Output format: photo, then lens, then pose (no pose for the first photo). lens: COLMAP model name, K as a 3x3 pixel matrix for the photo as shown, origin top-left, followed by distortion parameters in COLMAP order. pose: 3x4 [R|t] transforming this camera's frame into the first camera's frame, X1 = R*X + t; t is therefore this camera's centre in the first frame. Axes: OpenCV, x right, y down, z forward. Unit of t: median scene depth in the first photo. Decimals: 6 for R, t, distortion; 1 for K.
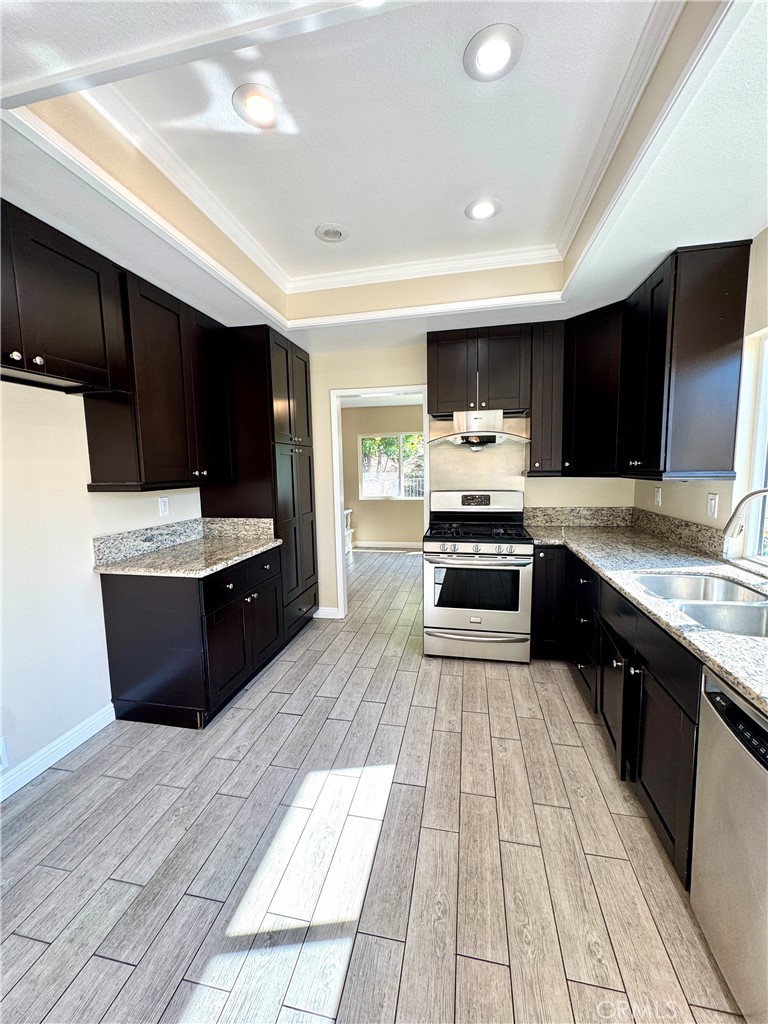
lens RADIAL K [[407.2, 0, 383.7], [0, 407.2, 512.2], [0, 0, 1]] dist [-0.004660, 0.001043]
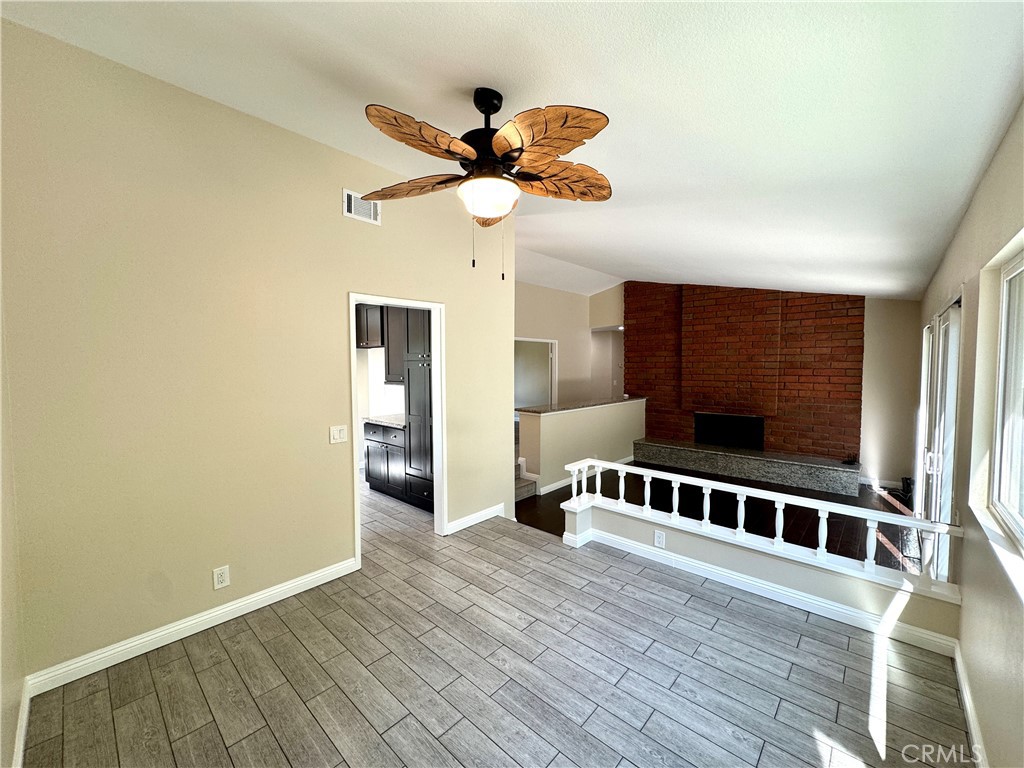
lens RADIAL K [[407.2, 0, 518.8], [0, 407.2, 388.6], [0, 0, 1]] dist [-0.004660, 0.001043]
pose [[-0.509088, 0.074034, -0.857525, 0.891262], [-0.075874, 0.988555, 0.130390, -0.330816], [0.857364, 0.131444, -0.497644, 2.325866]]
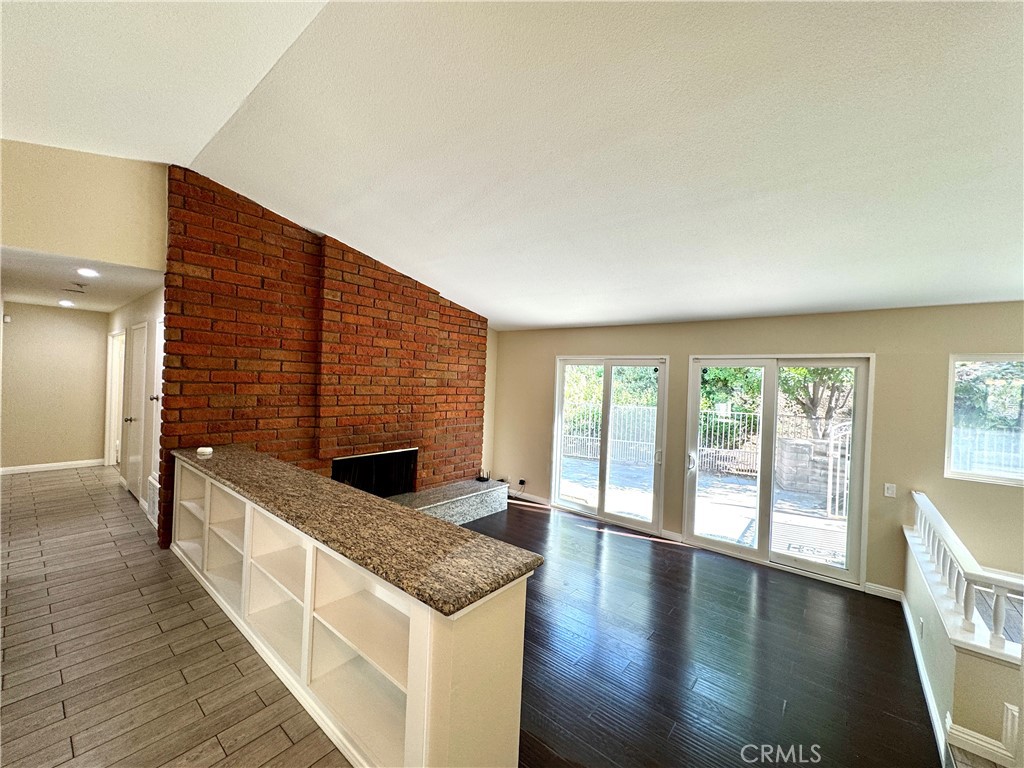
lens RADIAL K [[407.2, 0, 513.9], [0, 407.2, 382.2], [0, 0, 1]] dist [-0.004660, 0.001043]
pose [[0.885403, 0.055675, -0.461478, -0.843463], [-0.104805, 0.991147, -0.081503, -0.135590], [0.452855, 0.120528, 0.883400, 0.719527]]
